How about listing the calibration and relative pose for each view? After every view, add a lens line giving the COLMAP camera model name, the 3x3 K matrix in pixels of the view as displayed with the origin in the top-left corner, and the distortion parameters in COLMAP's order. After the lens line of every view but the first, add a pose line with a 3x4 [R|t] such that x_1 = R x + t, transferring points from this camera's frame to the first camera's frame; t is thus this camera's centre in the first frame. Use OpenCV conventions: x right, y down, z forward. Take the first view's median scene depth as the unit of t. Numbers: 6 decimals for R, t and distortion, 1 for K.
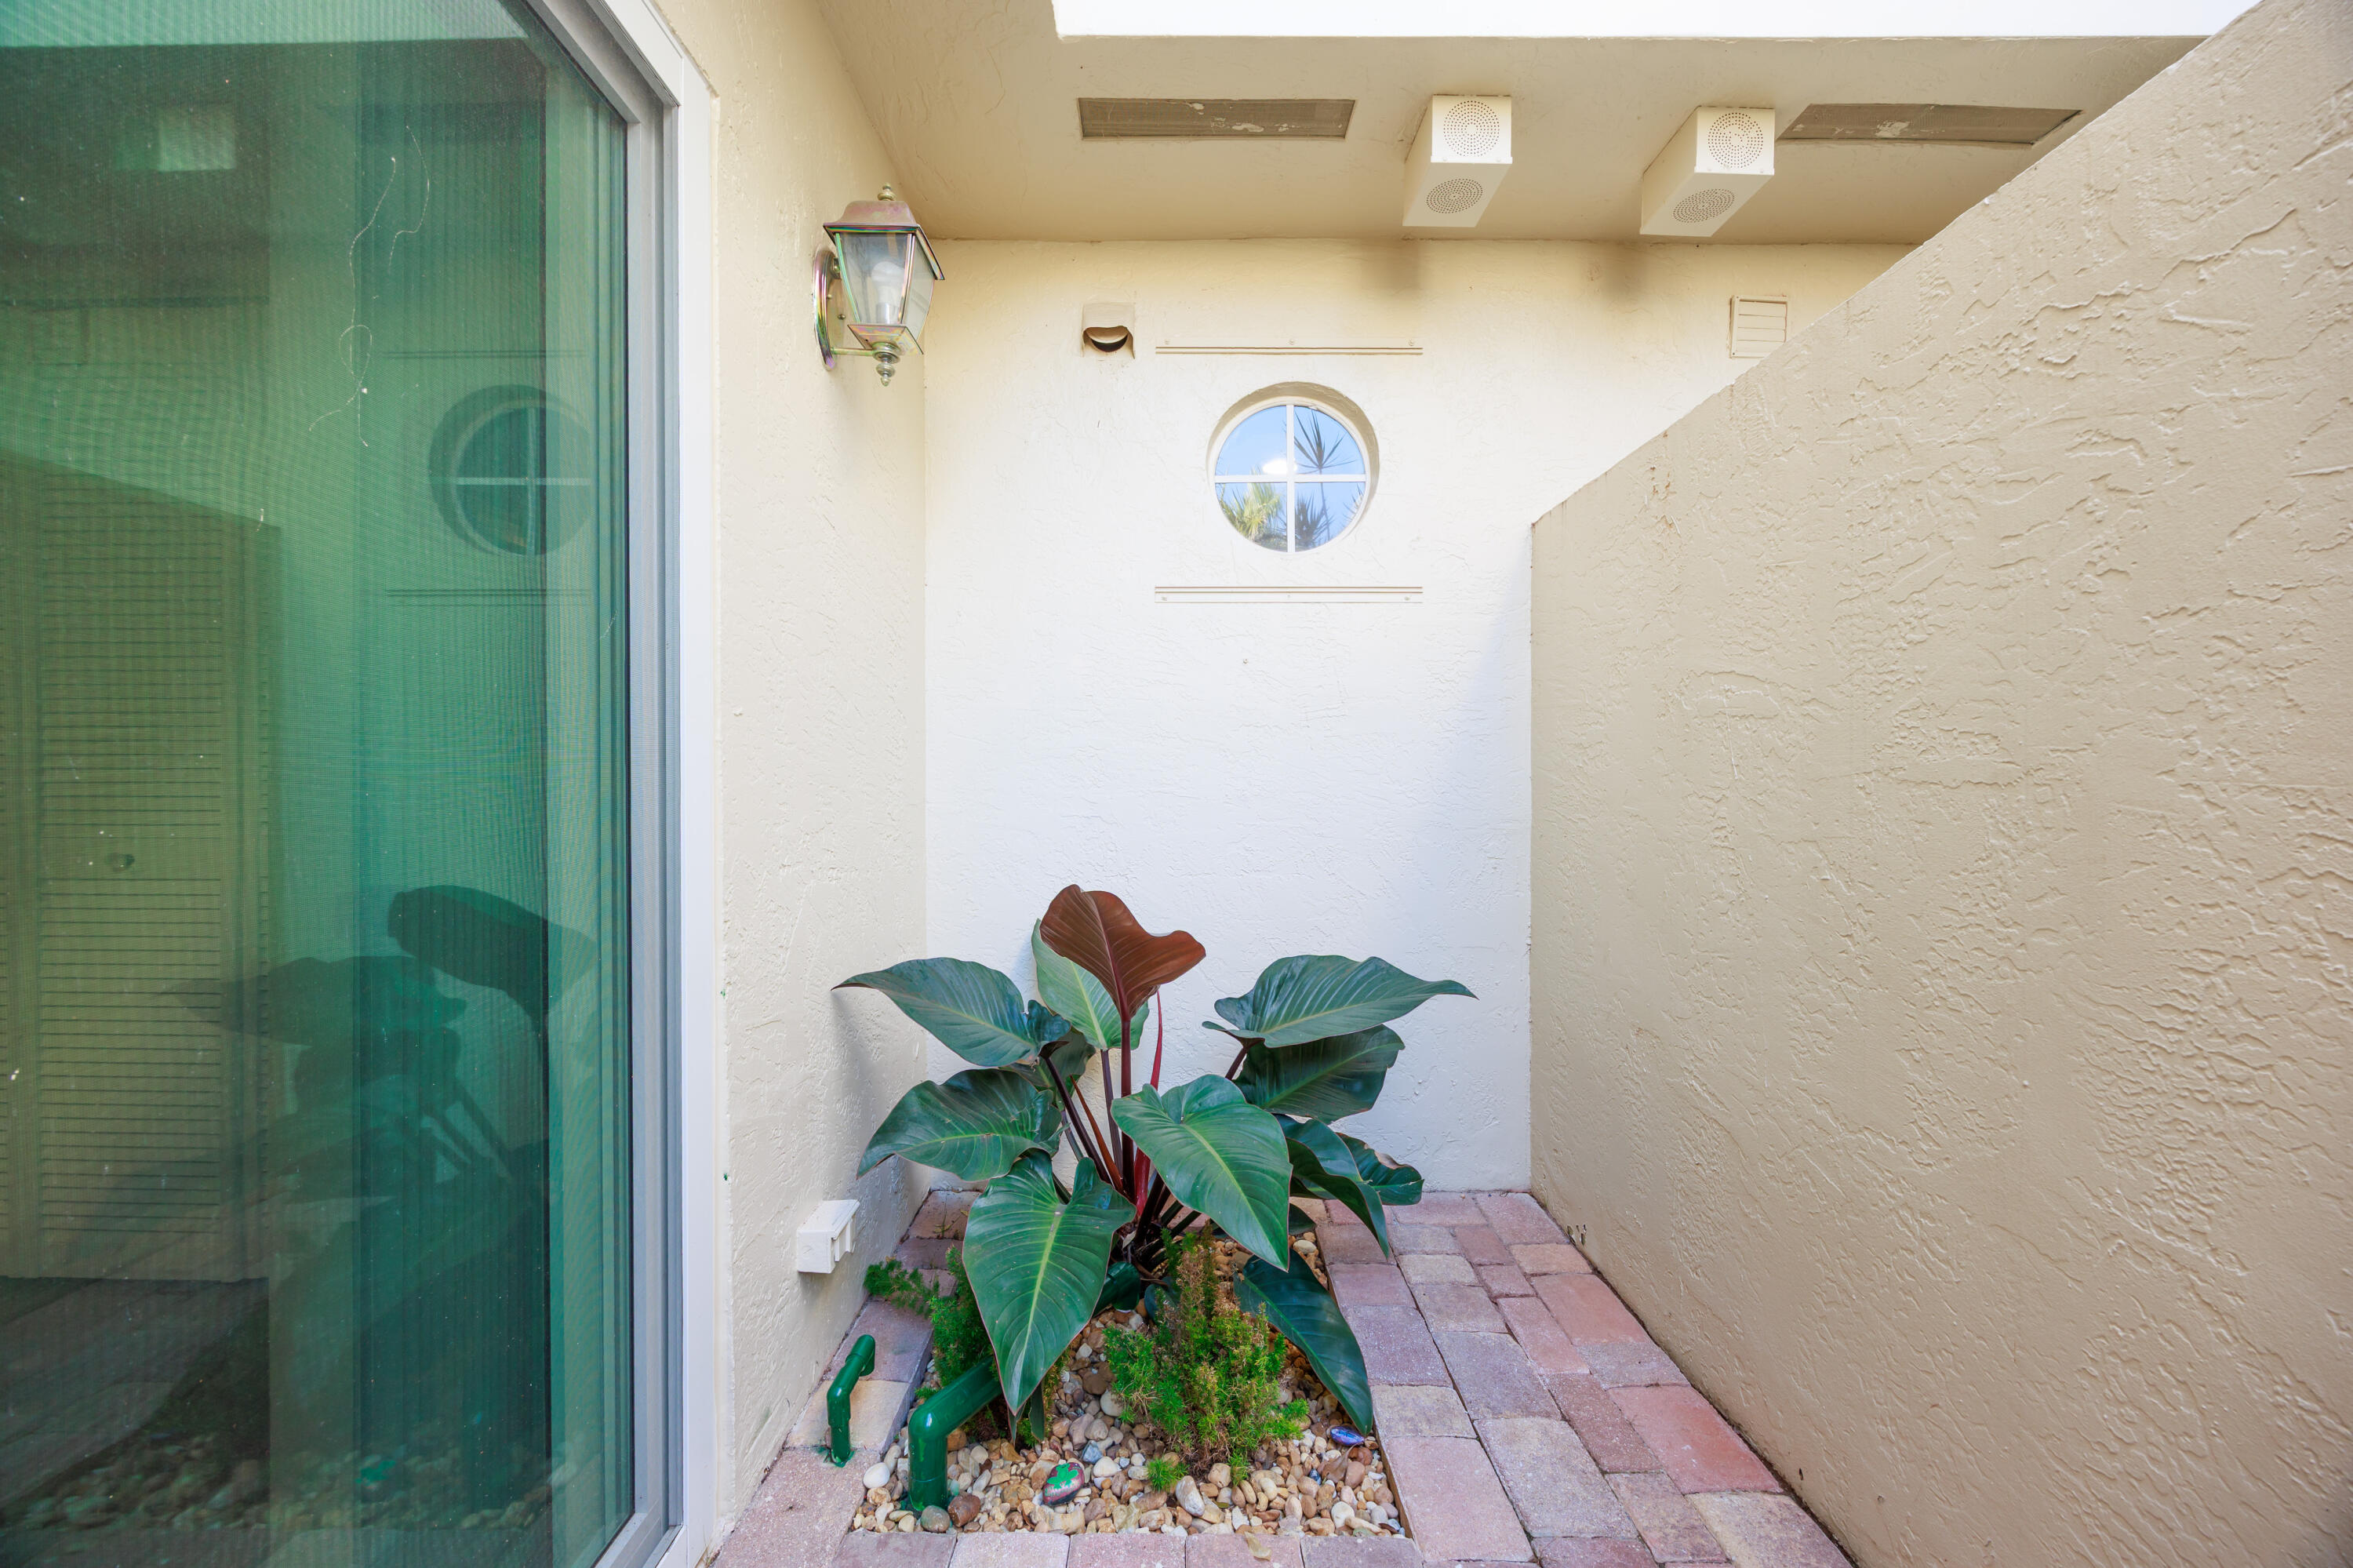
lens RADIAL K [[892.5, 0, 1168.4], [0, 892.5, 787.7], [0, 0, 1]] dist [-0.002329, 0.000380]
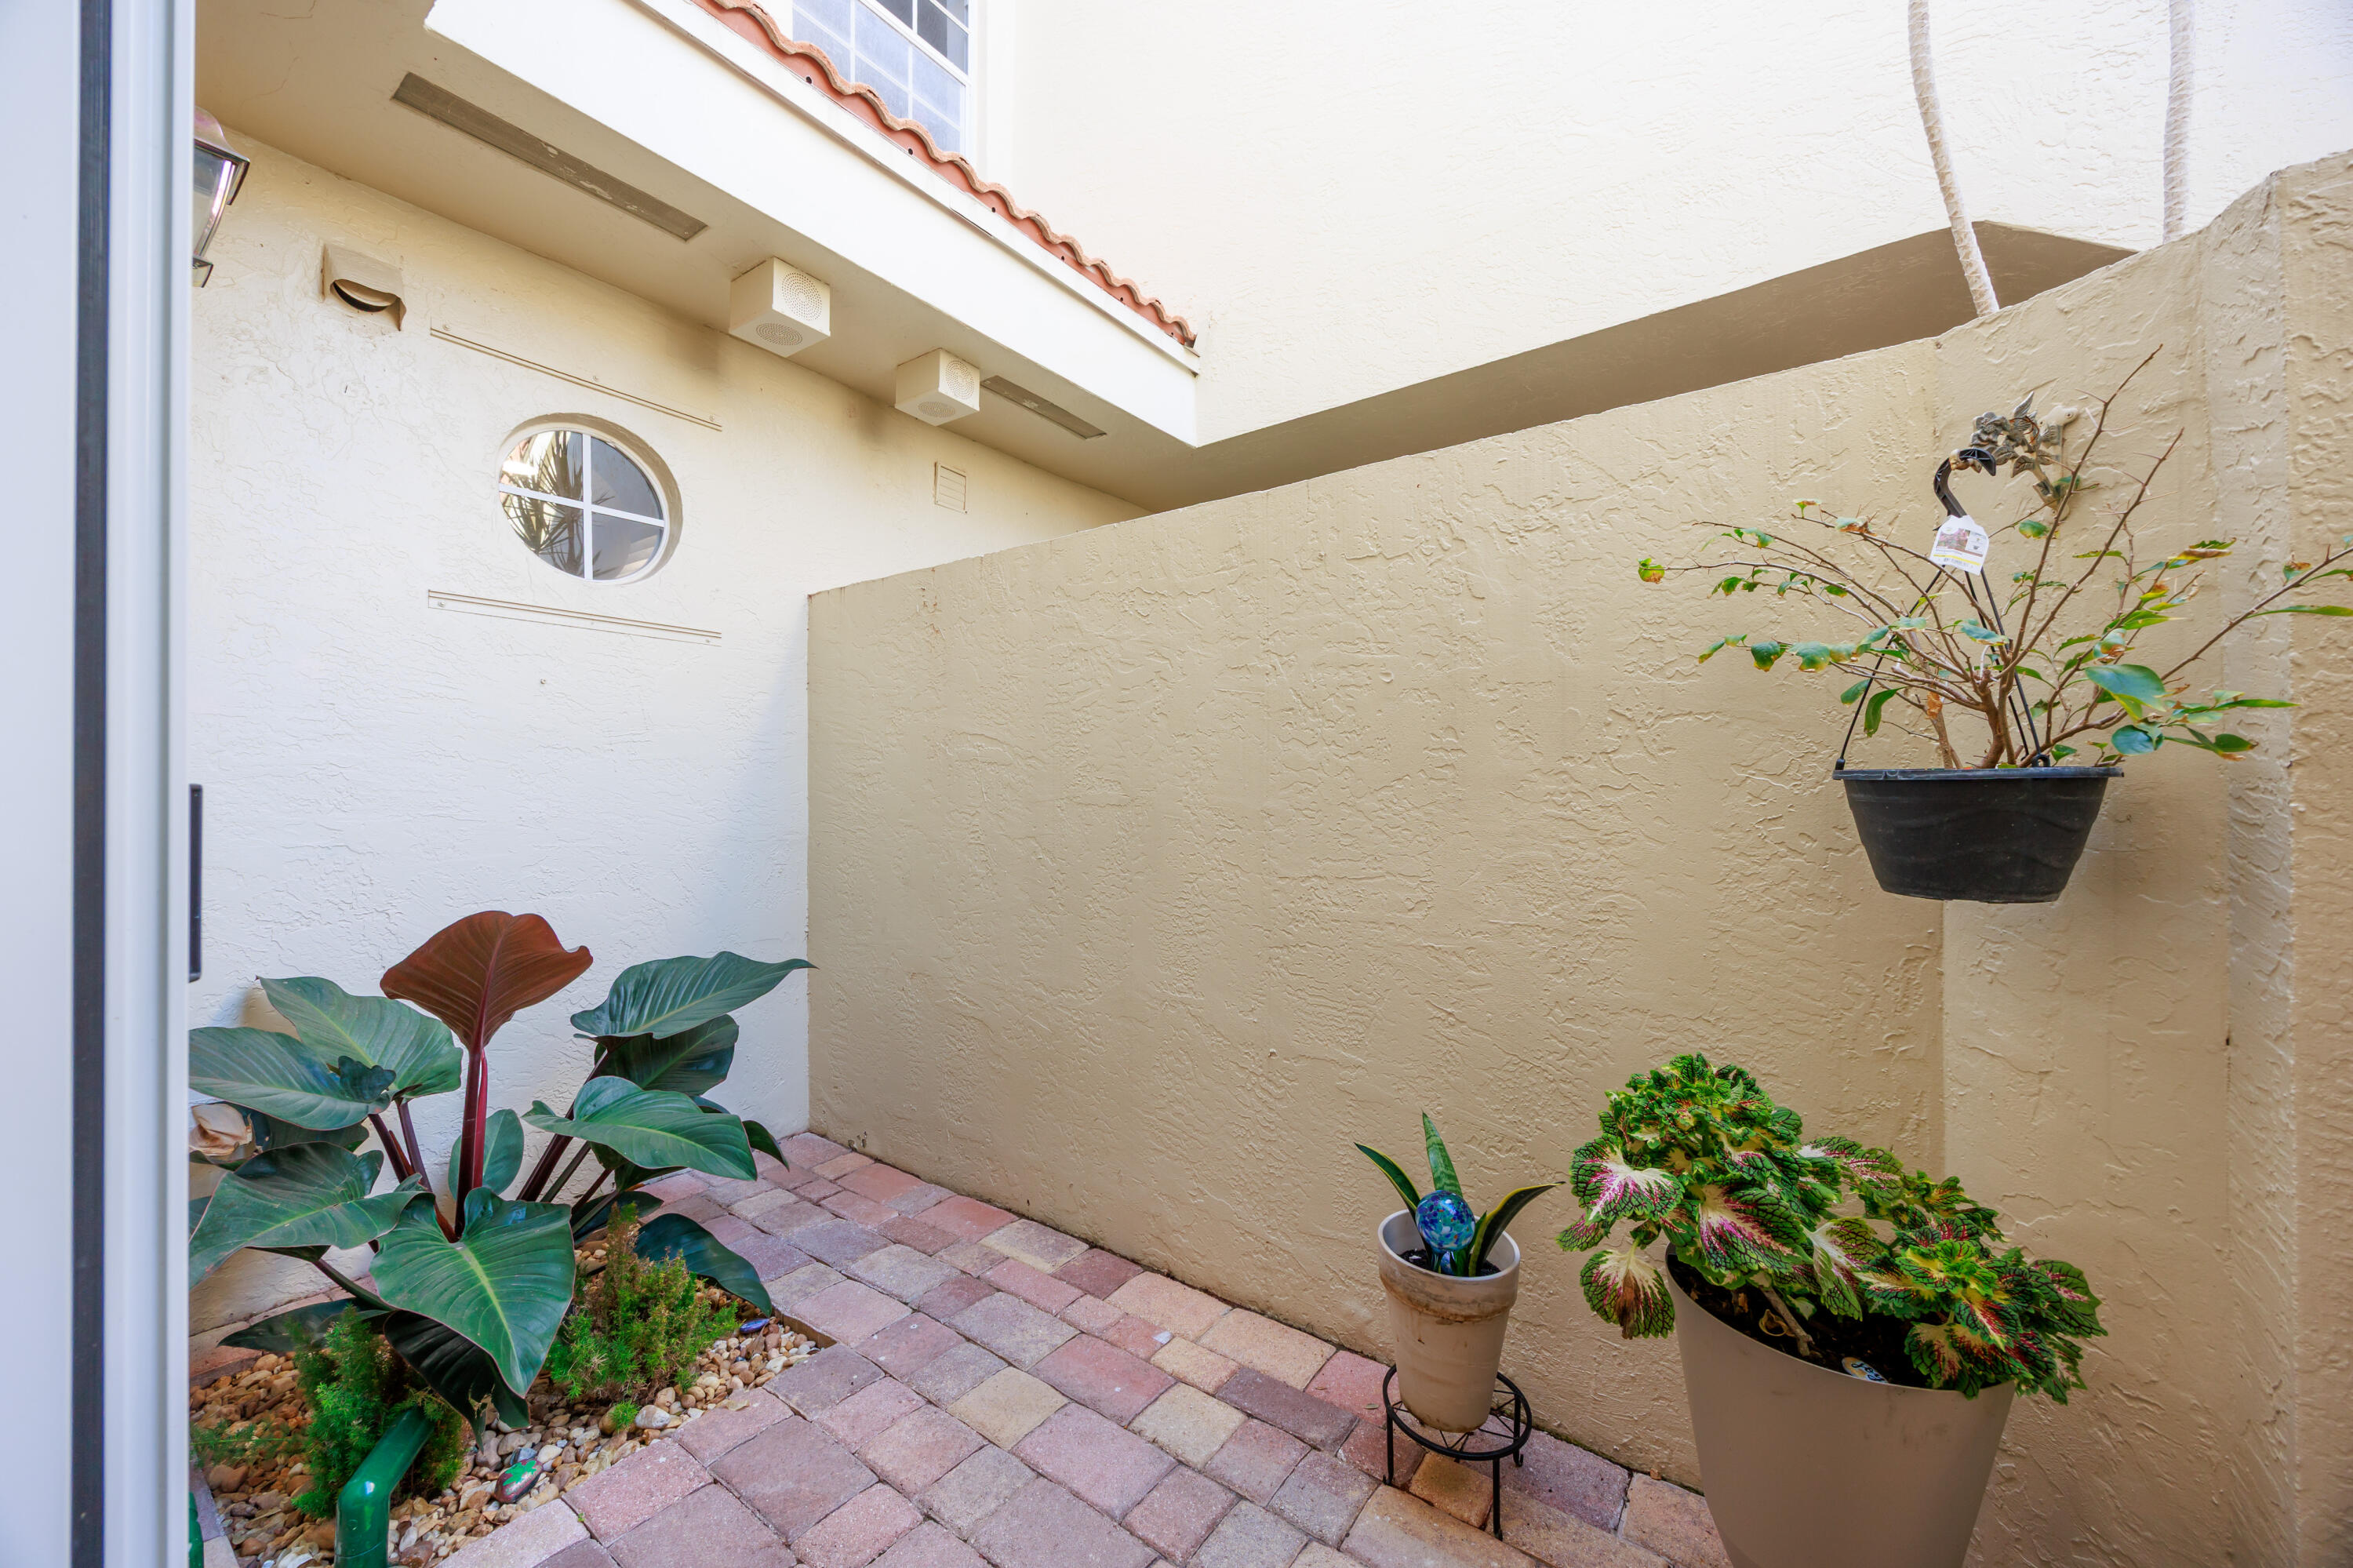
lens RADIAL K [[892.5, 0, 1168.2], [0, 892.5, 790.5], [0, 0, 1]] dist [-0.002329, 0.000380]
pose [[0.589357, 0.000744, 0.807872, -0.384485], [0.006144, 0.999967, -0.005402, -0.014830], [-0.807849, 0.008147, 0.589333, -0.180175]]
